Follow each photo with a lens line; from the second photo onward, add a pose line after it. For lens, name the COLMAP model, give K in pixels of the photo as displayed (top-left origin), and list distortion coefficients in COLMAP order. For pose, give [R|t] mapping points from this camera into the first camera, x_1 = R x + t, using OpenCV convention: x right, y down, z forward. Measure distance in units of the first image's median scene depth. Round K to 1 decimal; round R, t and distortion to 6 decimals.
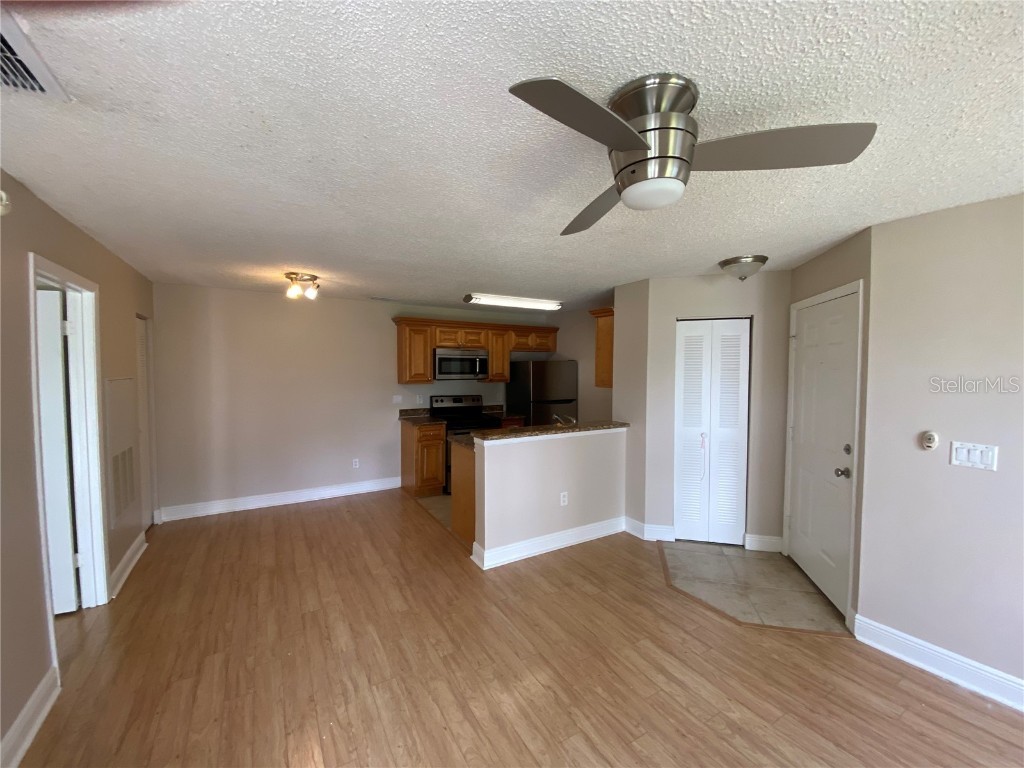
lens RADIAL K [[413.2, 0, 514.4], [0, 413.2, 382.6], [0, 0, 1]] dist [0.025422, -0.019353]
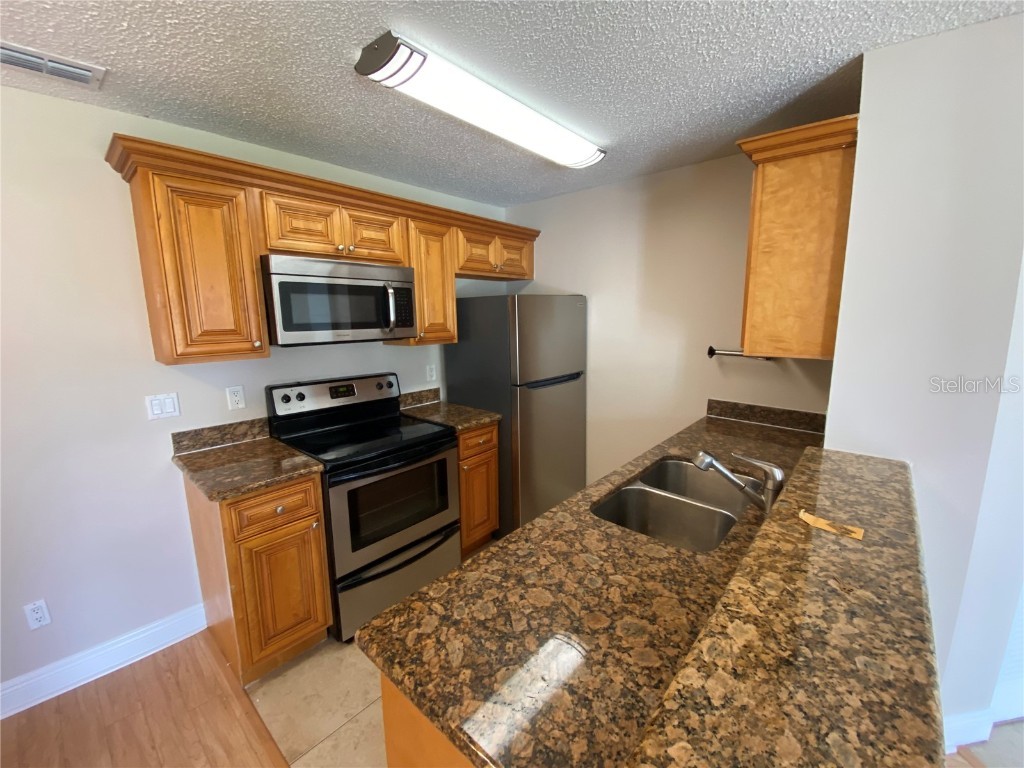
lens RADIAL K [[413.2, 0, 514.4], [0, 413.2, 382.6], [0, 0, 1]] dist [0.025422, -0.019353]
pose [[0.948189, -0.064784, 0.311031, -0.138090], [0.024539, 0.990998, 0.131607, -0.022684], [-0.316757, -0.117156, 0.941244, 0.746202]]
